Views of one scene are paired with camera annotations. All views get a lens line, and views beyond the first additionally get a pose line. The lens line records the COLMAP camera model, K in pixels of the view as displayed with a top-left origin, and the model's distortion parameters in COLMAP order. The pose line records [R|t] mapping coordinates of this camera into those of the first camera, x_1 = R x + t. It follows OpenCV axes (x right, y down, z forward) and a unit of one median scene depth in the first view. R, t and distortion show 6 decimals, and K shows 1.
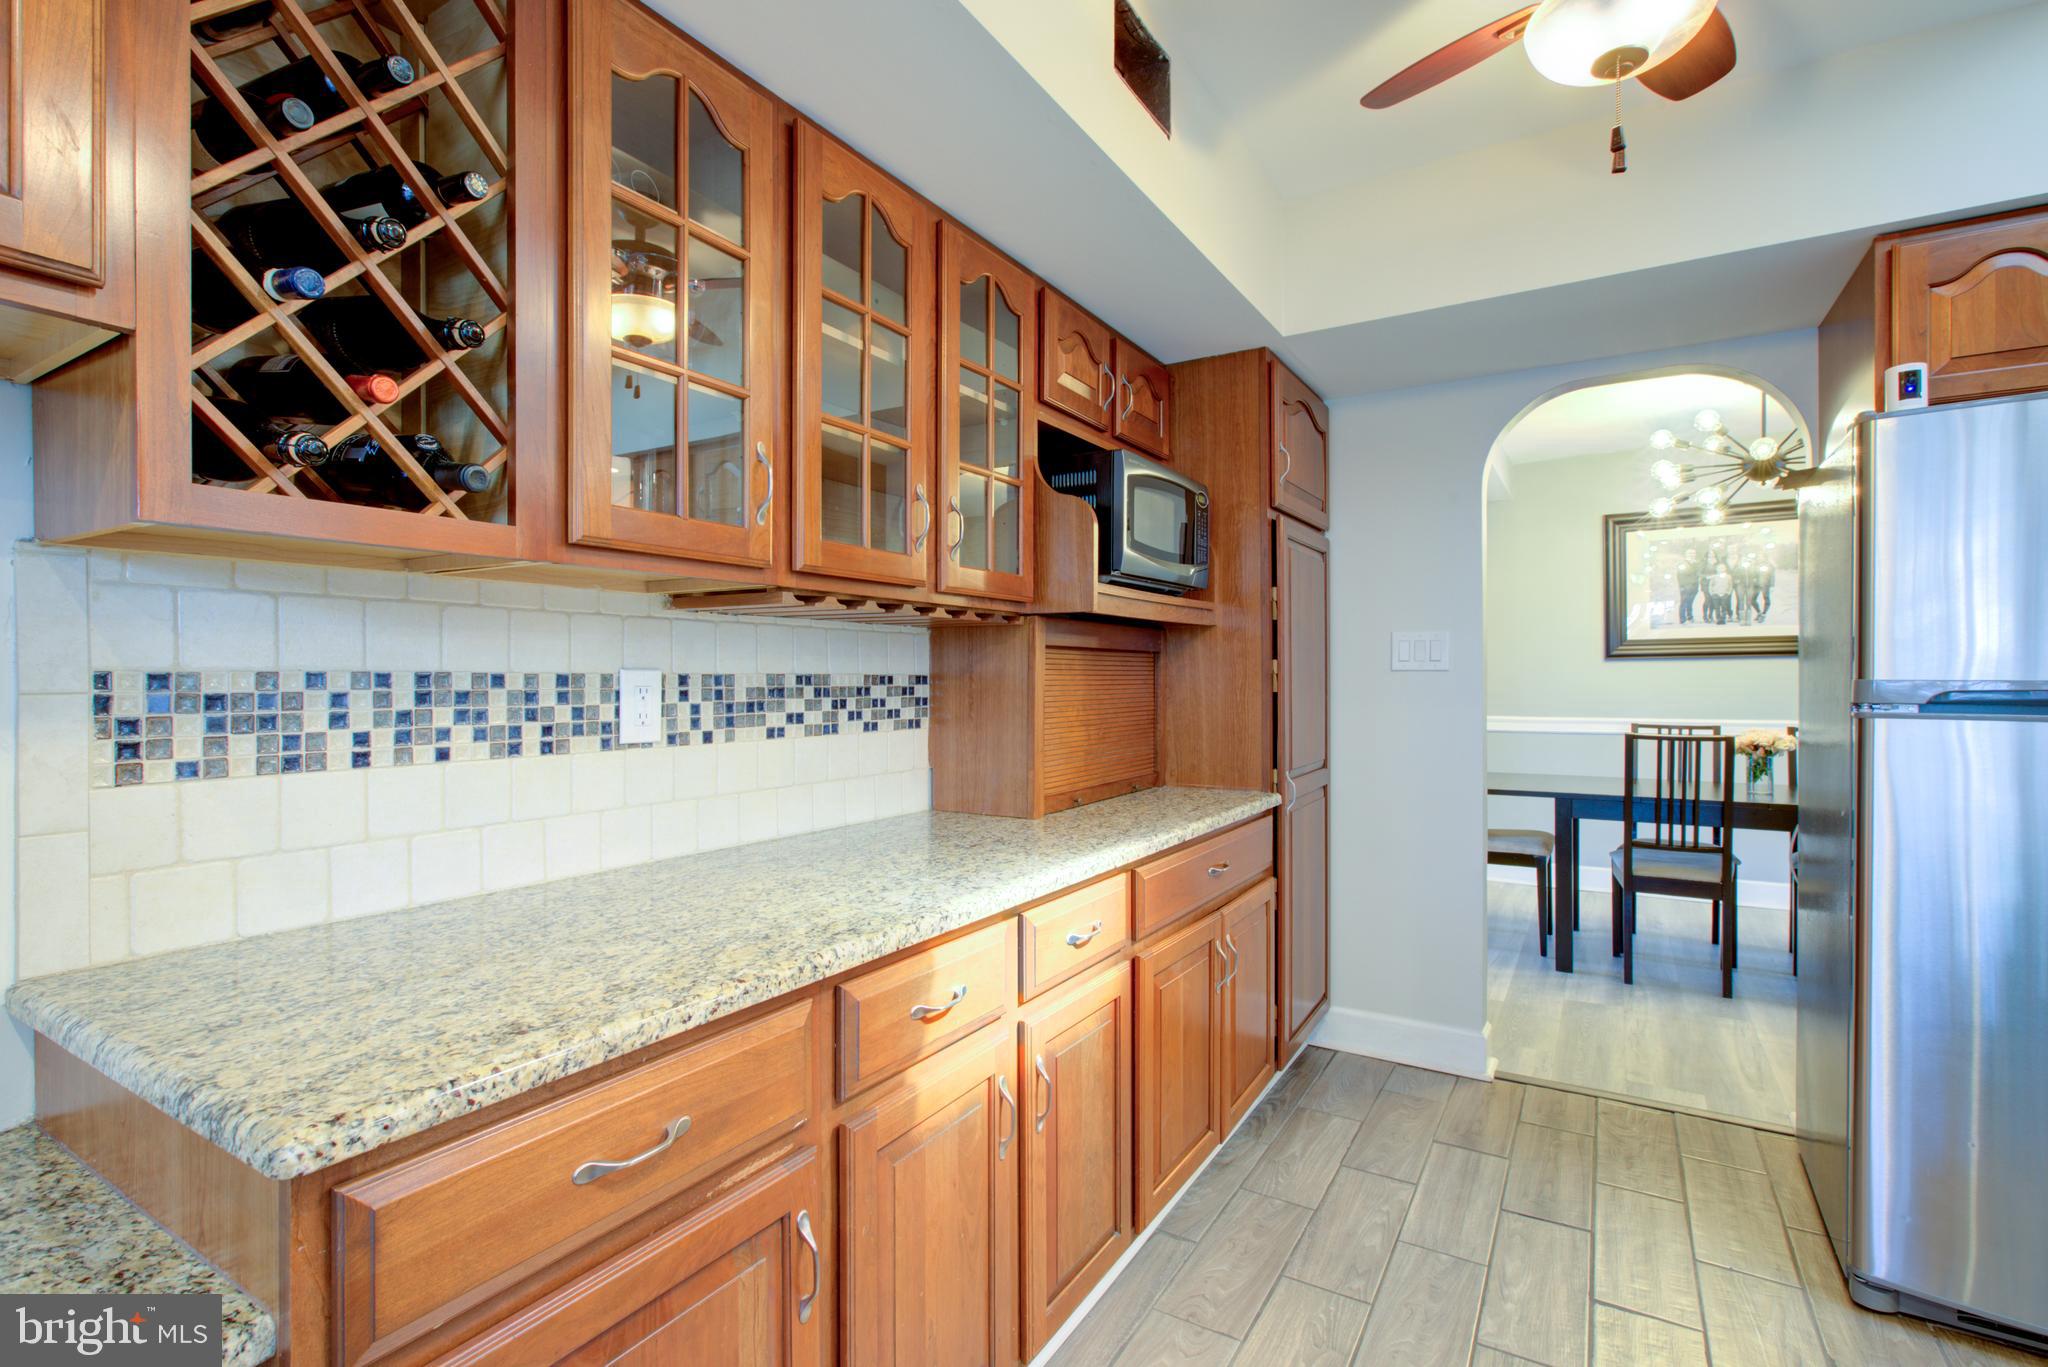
lens RADIAL K [[943.1, 0, 1056.5], [0, 943.1, 680.6], [0, 0, 1]] dist [-0.006055, 0.003217]
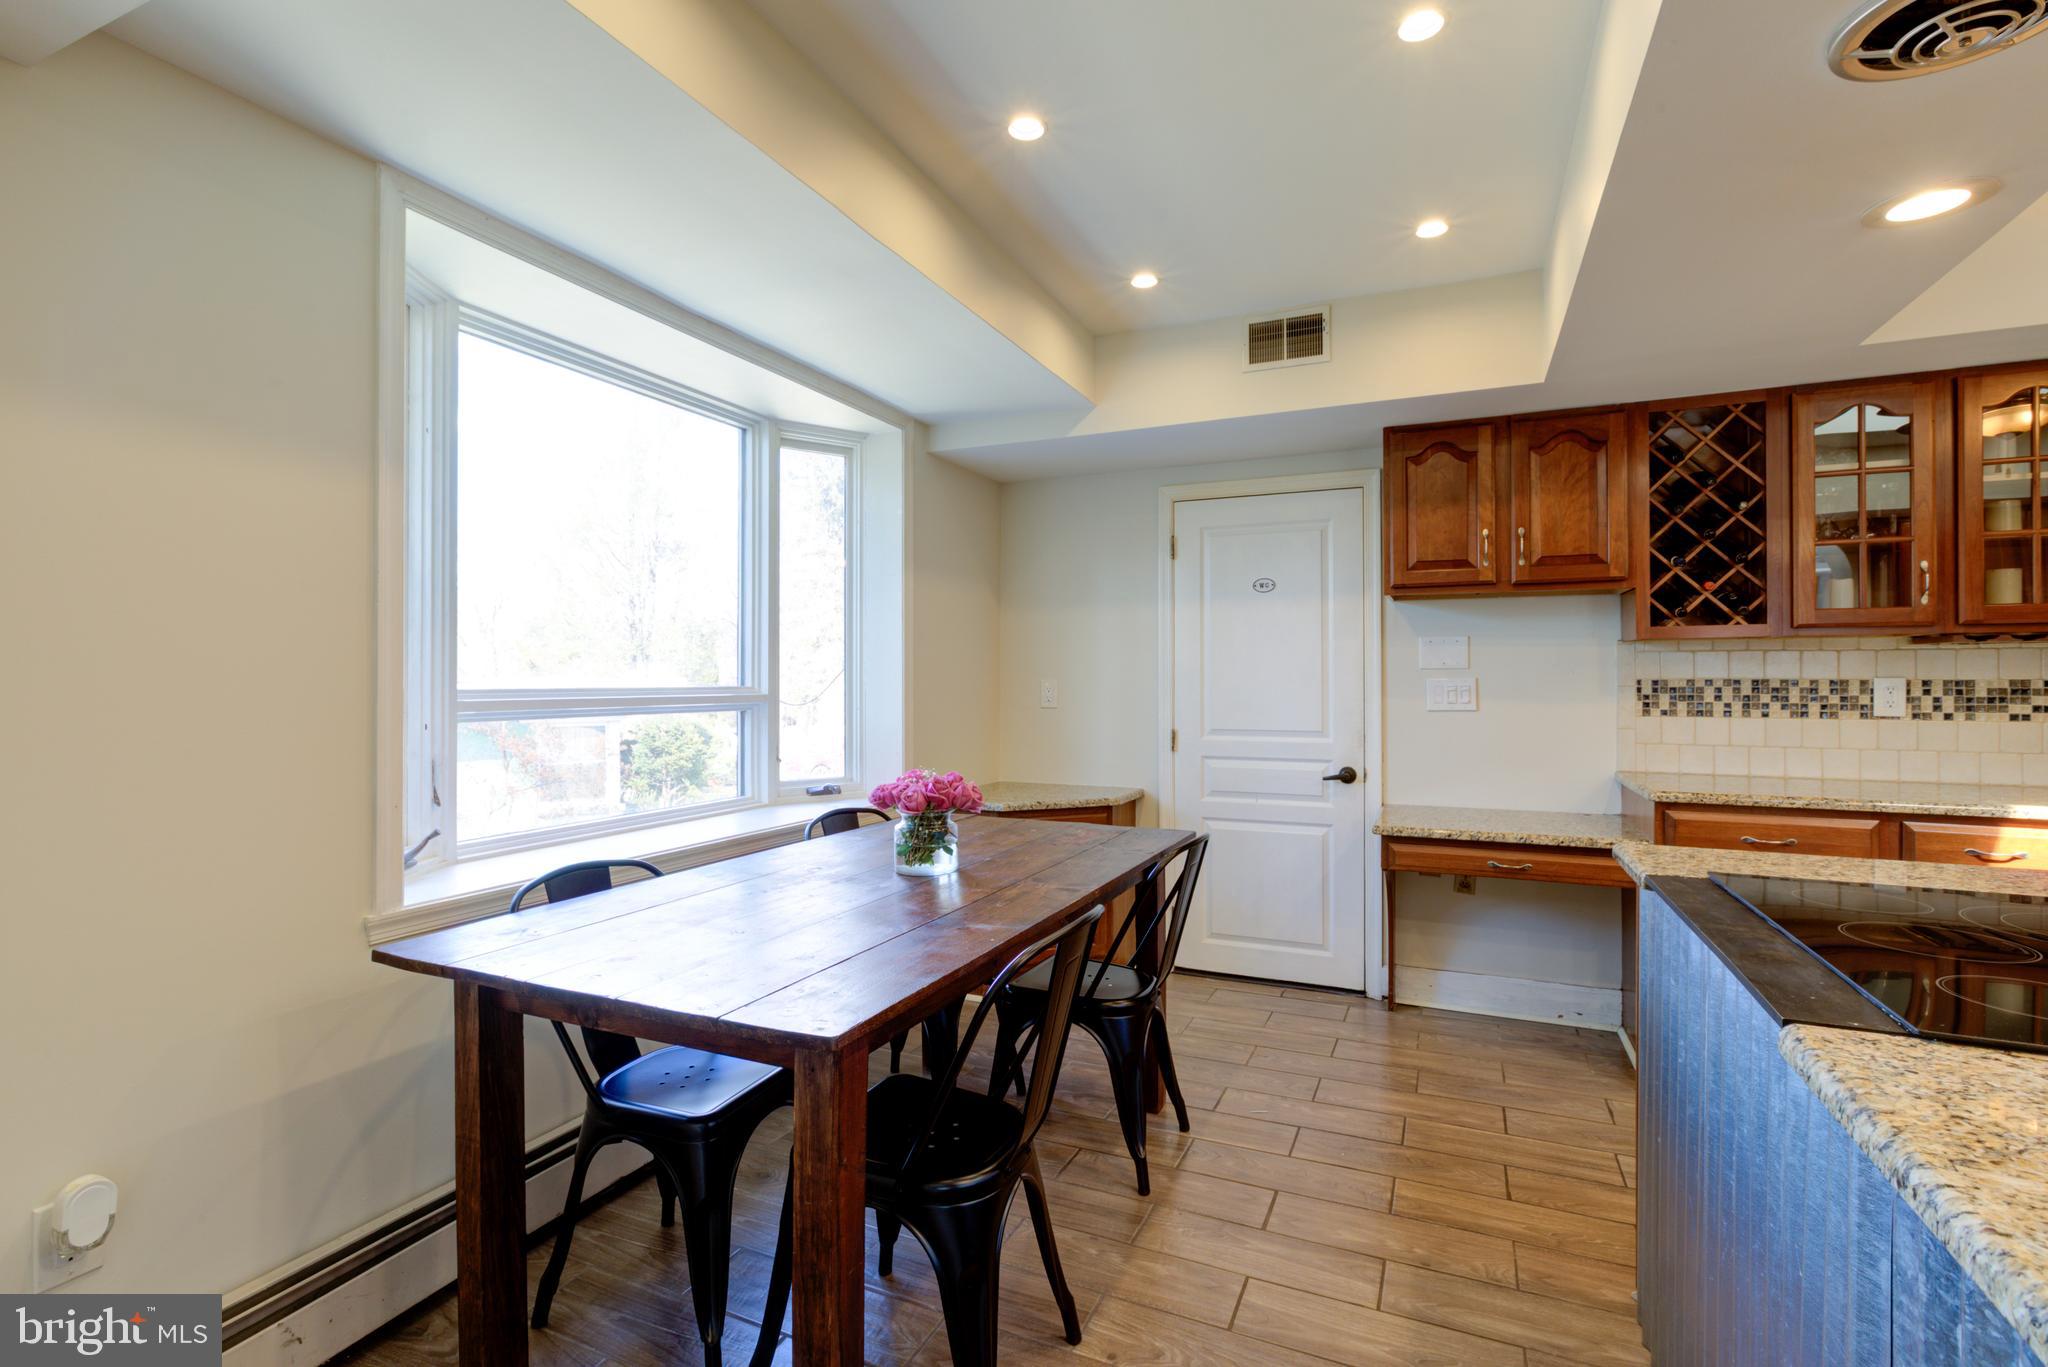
lens RADIAL K [[943.1, 0, 963.9], [0, 943.1, 673.8], [0, 0, 1]] dist [-0.006055, 0.003217]
pose [[0.064346, -0.001886, -0.997926, 1.057001], [-0.002102, 0.999996, -0.002025, -0.009238], [0.997925, 0.002228, 0.064342, -0.777809]]
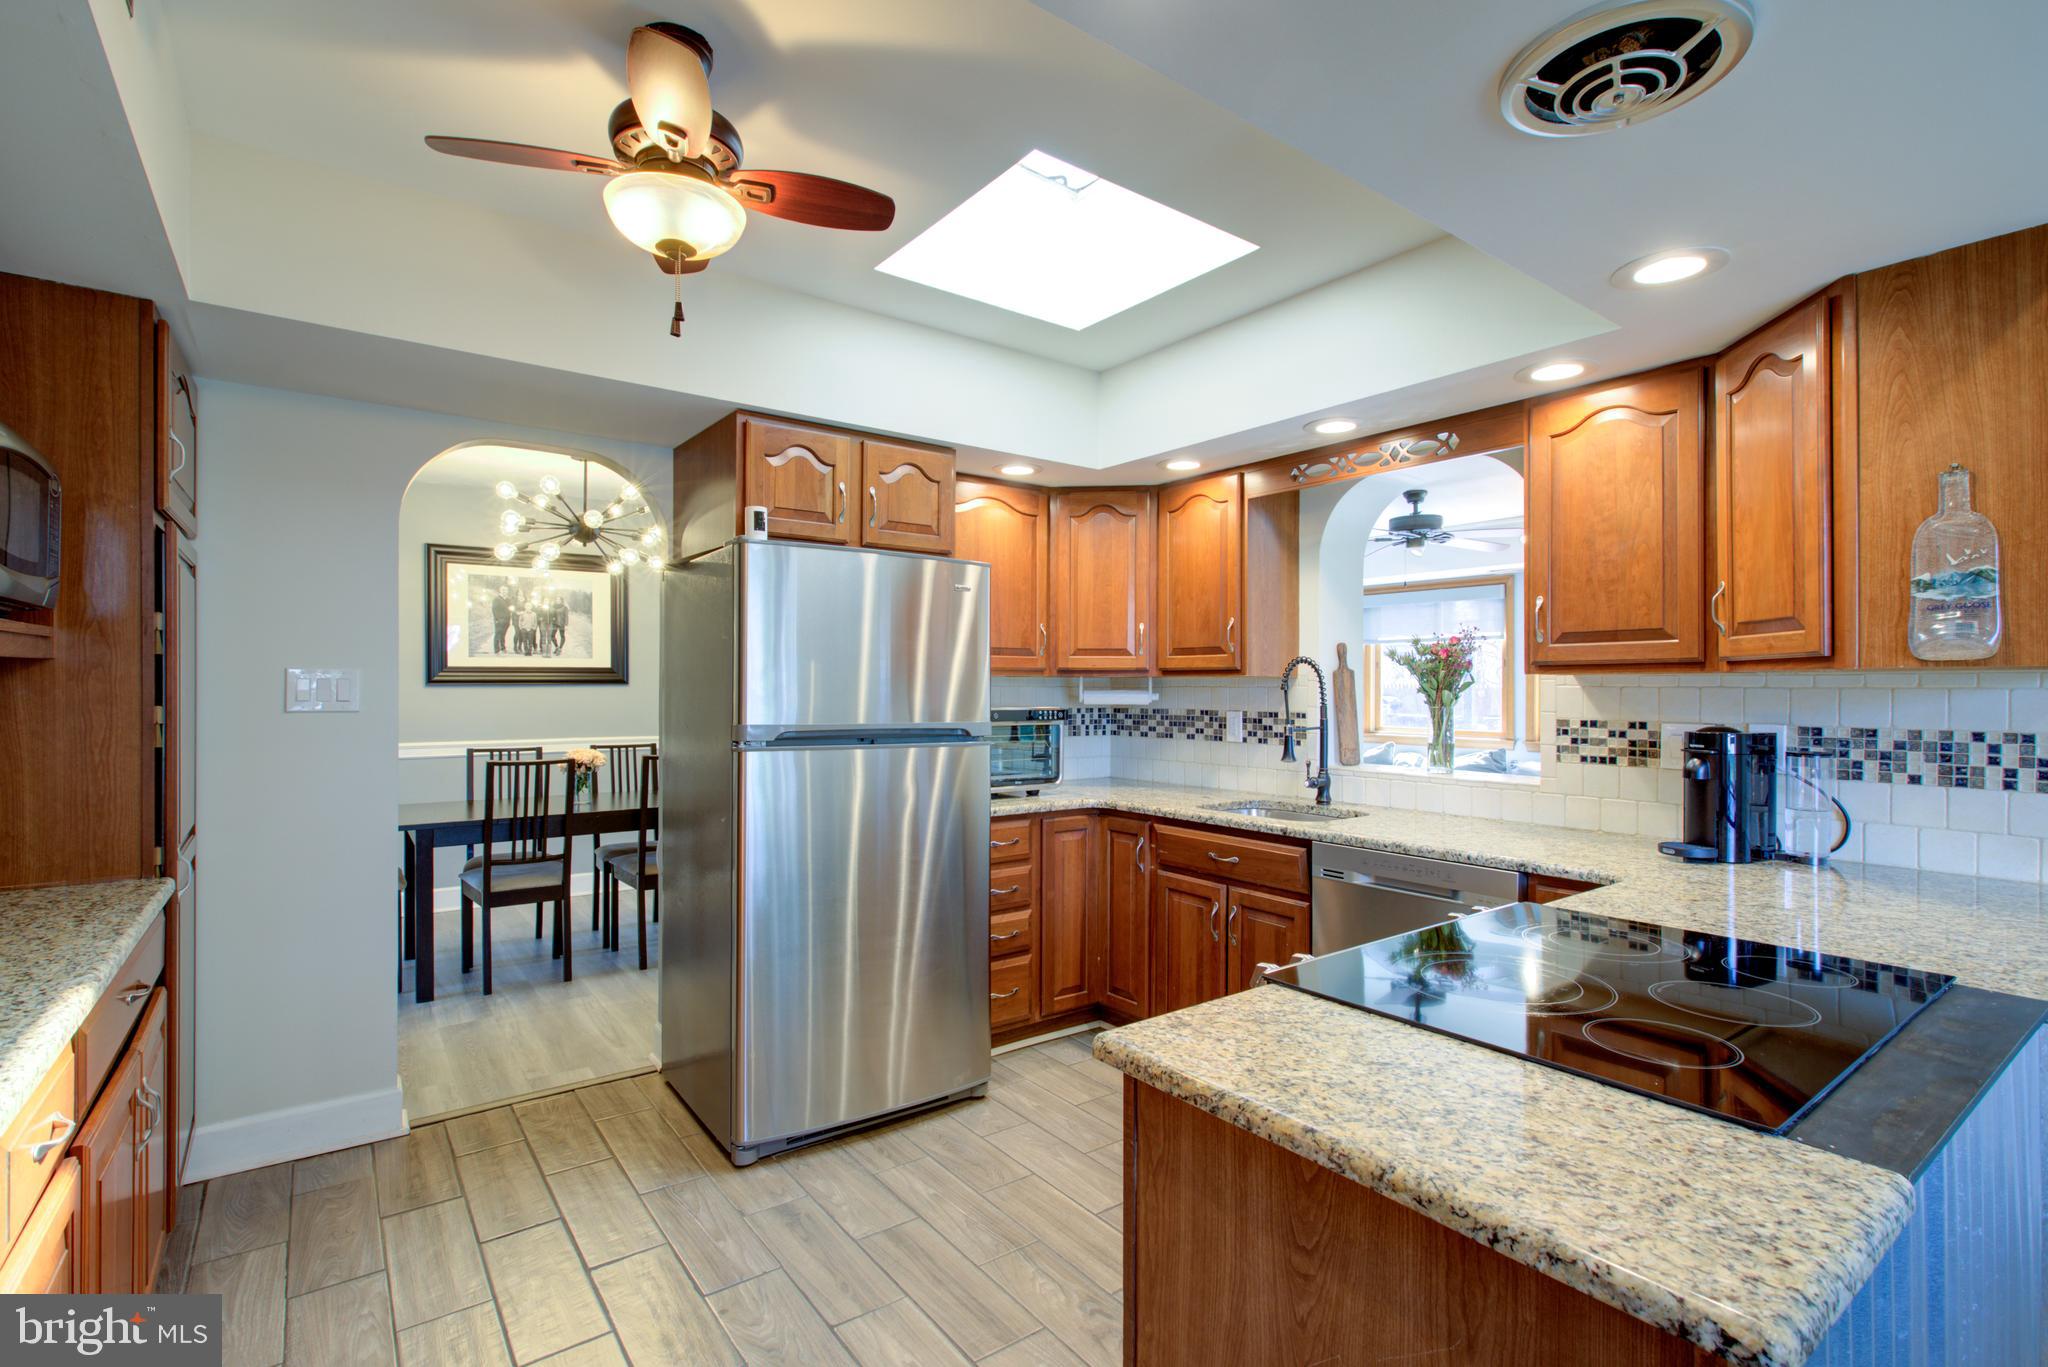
lens RADIAL K [[943.1, 0, 985.7], [0, 943.1, 684.3], [0, 0, 1]] dist [-0.006055, 0.003217]
pose [[0.399626, 0.005971, 0.916659, -0.262950], [-0.004482, 0.999980, -0.004560, -0.050747], [-0.916667, -0.002286, 0.399645, 0.083833]]
